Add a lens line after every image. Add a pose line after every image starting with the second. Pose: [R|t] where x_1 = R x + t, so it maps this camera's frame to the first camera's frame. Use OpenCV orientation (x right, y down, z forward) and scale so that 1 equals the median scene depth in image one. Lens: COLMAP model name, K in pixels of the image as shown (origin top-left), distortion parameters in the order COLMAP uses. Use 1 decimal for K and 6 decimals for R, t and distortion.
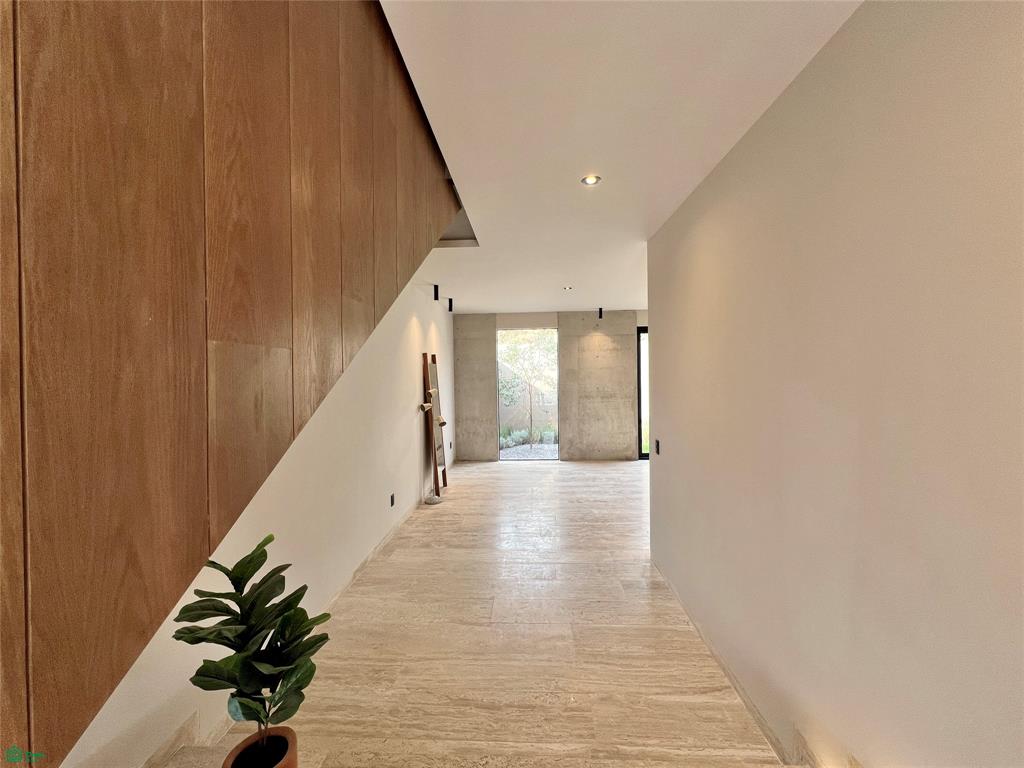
lens RADIAL K [[410.3, 0, 512.4], [0, 410.3, 381.4], [0, 0, 1]] dist [-0.000720, 0.000199]
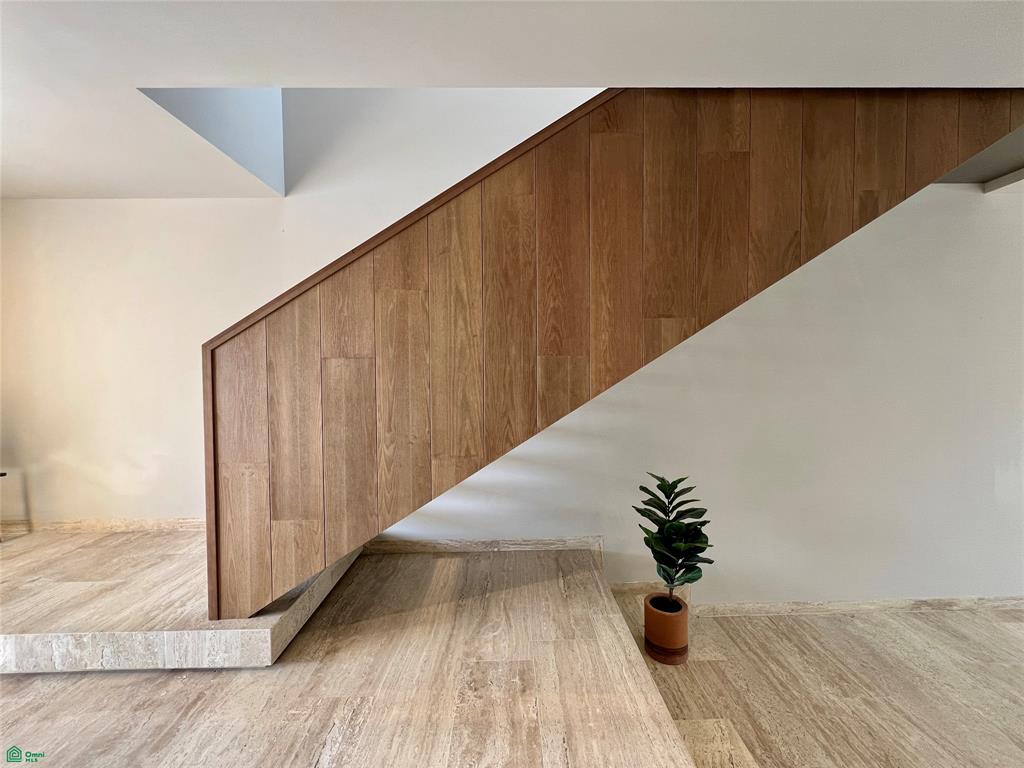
lens RADIAL K [[410.3, 0, 513.3], [0, 410.3, 380.6], [0, 0, 1]] dist [-0.000720, 0.000199]
pose [[0.070302, 0.042283, -0.996629, 0.633982], [-0.011588, 0.999068, 0.041569, -0.014826], [0.997458, 0.008627, 0.070727, 0.199773]]
